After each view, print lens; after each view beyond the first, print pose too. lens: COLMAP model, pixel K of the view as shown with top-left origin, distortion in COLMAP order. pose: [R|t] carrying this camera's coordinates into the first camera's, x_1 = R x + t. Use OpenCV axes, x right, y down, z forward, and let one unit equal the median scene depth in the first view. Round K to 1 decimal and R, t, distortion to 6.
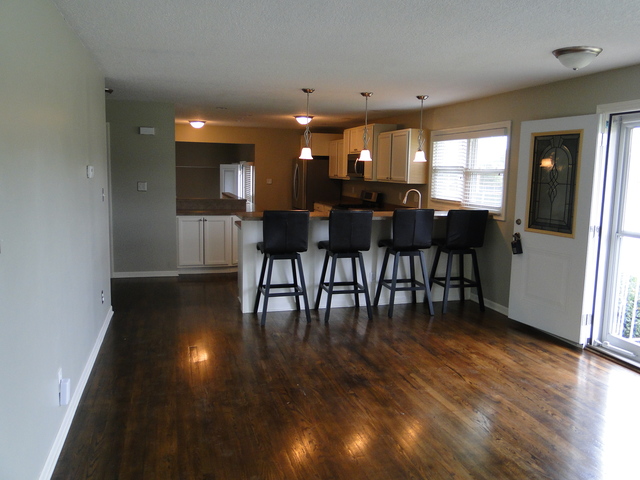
lens RADIAL K [[528.3, 0, 320.0], [0, 528.3, 240.0], [0, 0, 1]] dist [-0.001064, -0.003892]
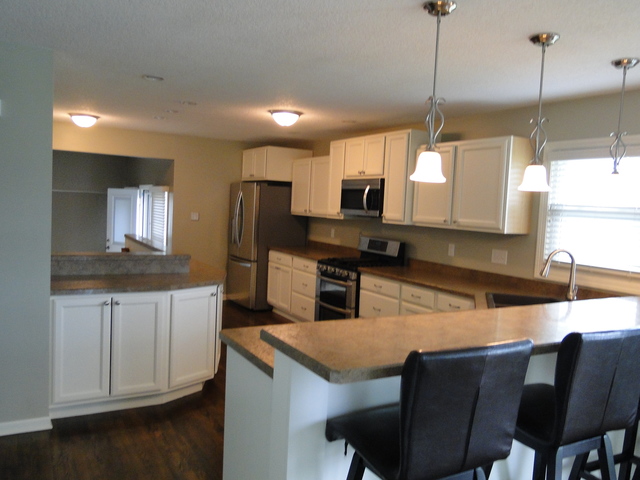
lens RADIAL K [[528.3, 0, 320.0], [0, 528.3, 240.0], [0, 0, 1]] dist [-0.001064, -0.003892]
pose [[0.971562, 0.009170, 0.236608, -0.148160], [0.003769, 0.998524, -0.054178, -0.066883], [-0.236756, 0.053529, 0.970093, 0.479229]]
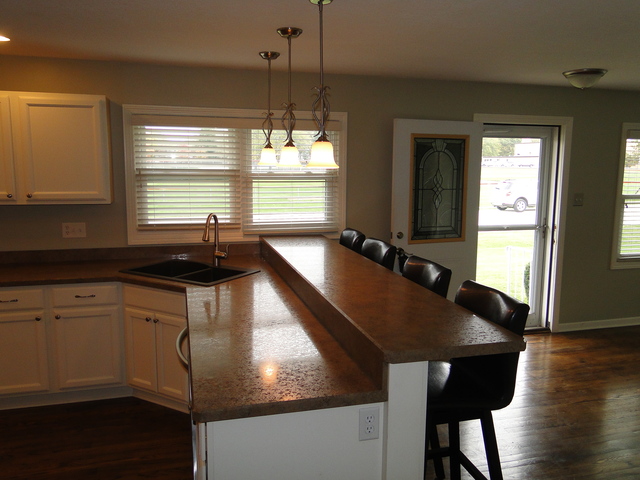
lens RADIAL K [[528.3, 0, 320.0], [0, 528.3, 240.0], [0, 0, 1]] dist [-0.001064, -0.003892]
pose [[0.024808, -0.167302, 0.985593, -0.353657], [0.126176, 0.978537, 0.162929, -0.135503], [-0.991698, 0.120316, 0.045385, 0.800255]]
